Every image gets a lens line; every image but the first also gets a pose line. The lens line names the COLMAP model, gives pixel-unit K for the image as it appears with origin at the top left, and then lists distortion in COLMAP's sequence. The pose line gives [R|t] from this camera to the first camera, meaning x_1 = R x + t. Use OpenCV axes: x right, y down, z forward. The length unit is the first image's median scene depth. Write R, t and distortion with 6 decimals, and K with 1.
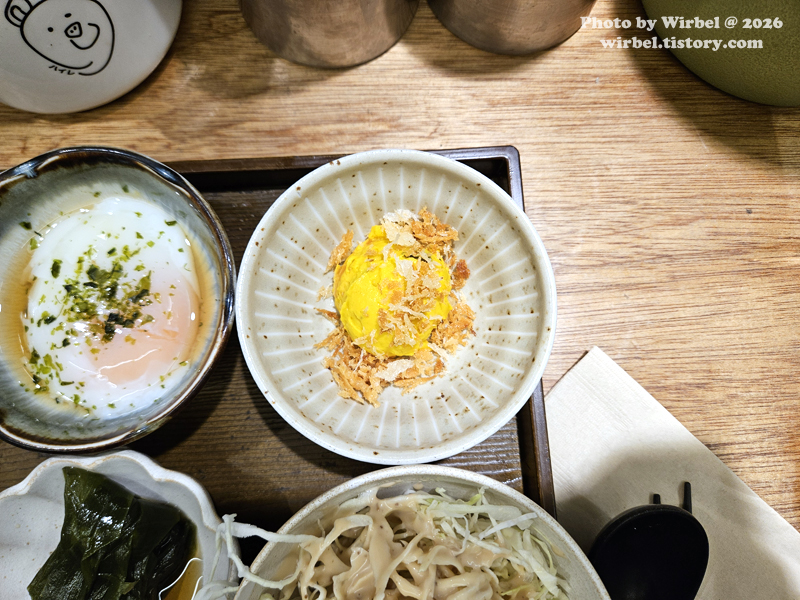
lens RADIAL K [[559.4, 0, 401.6], [0, 559.4, 301.9], [0, 0, 1]] dist [0.014330, -0.039646]
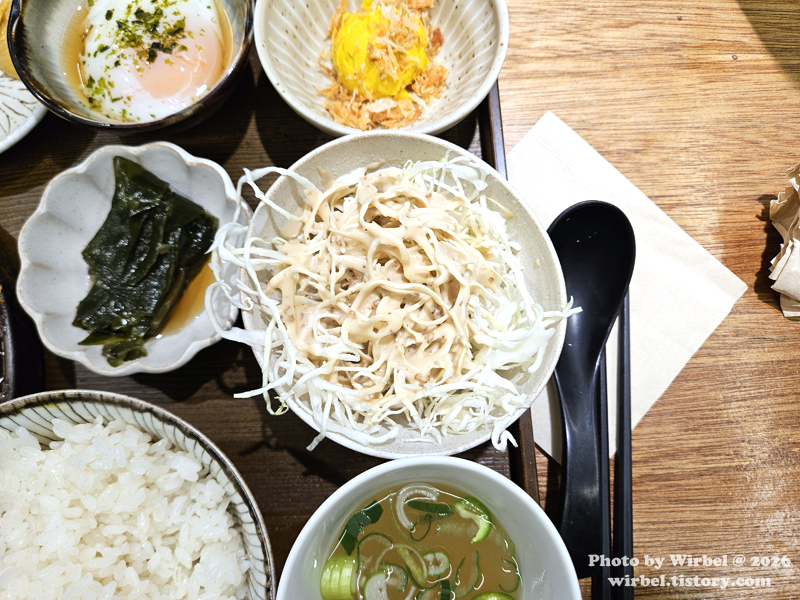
lens RADIAL K [[559.4, 0, 403.5], [0, 559.4, 301.5], [0, 0, 1]] dist [0.014330, -0.039646]
pose [[0.999980, 0.004816, 0.003978, 0.032299], [-0.004726, 0.999742, -0.022217, 0.557095], [-0.004084, 0.022198, 0.999745, -0.211397]]
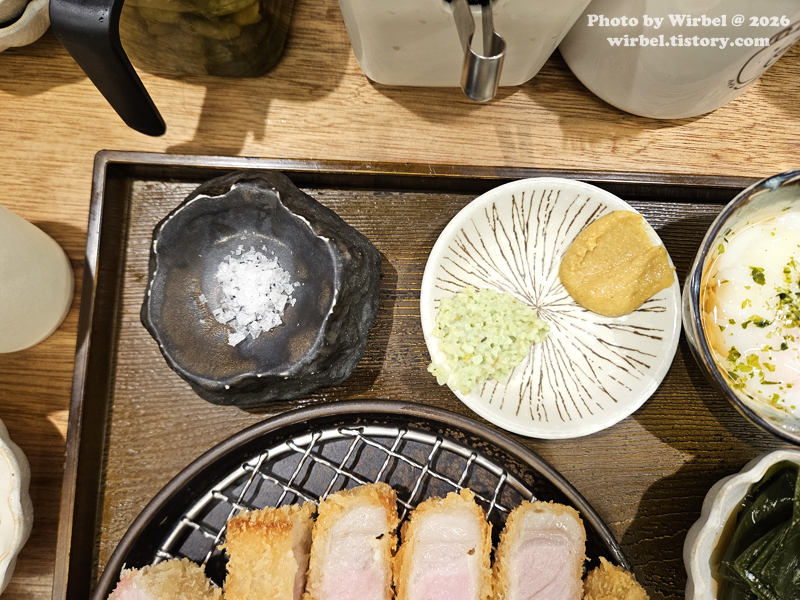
lens RADIAL K [[559.4, 0, 400.2], [0, 559.4, 306.7], [0, 0, 1]] dist [0.014330, -0.039646]
pose [[0.993633, 0.099666, -0.052541, -1.145516], [-0.097433, 0.994291, 0.043492, 0.018622], [0.056576, -0.038096, 0.997671, -0.108079]]
